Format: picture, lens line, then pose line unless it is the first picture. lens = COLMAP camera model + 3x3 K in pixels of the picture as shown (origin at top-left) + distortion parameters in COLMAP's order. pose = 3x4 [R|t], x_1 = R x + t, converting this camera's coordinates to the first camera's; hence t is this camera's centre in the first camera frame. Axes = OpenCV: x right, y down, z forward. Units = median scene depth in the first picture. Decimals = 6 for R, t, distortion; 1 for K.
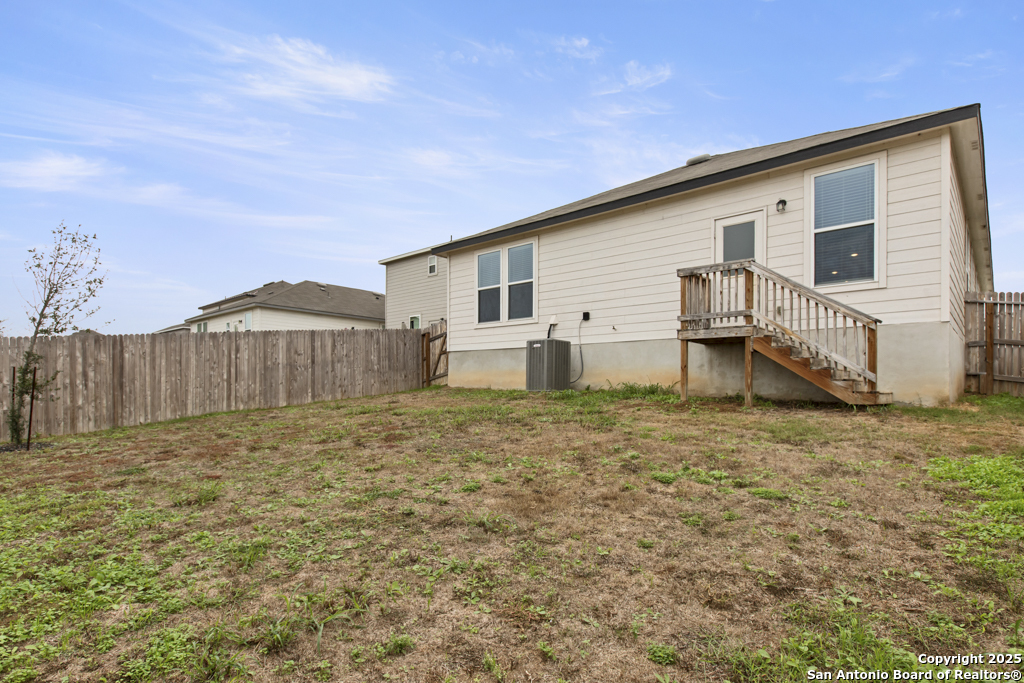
lens RADIAL K [[537.6, 0, 512.7], [0, 537.6, 388.3], [0, 0, 1]] dist [0.001433, 0.000227]
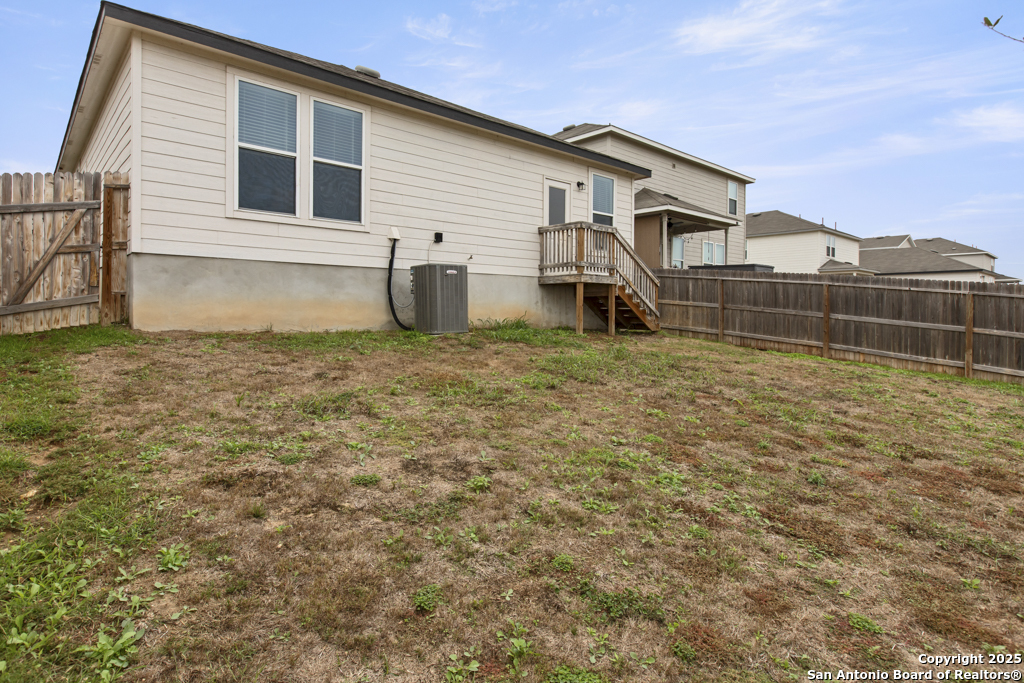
lens RADIAL K [[540.2, 0, 511.7], [0, 540.2, 306.8], [0, 0, 1]] dist [-0.001495, -0.000302]
pose [[0.088378, -0.008231, 0.996053, -0.641139], [-0.004916, 0.999950, 0.008699, -0.034409], [-0.996075, -0.005666, 0.088333, 0.772301]]
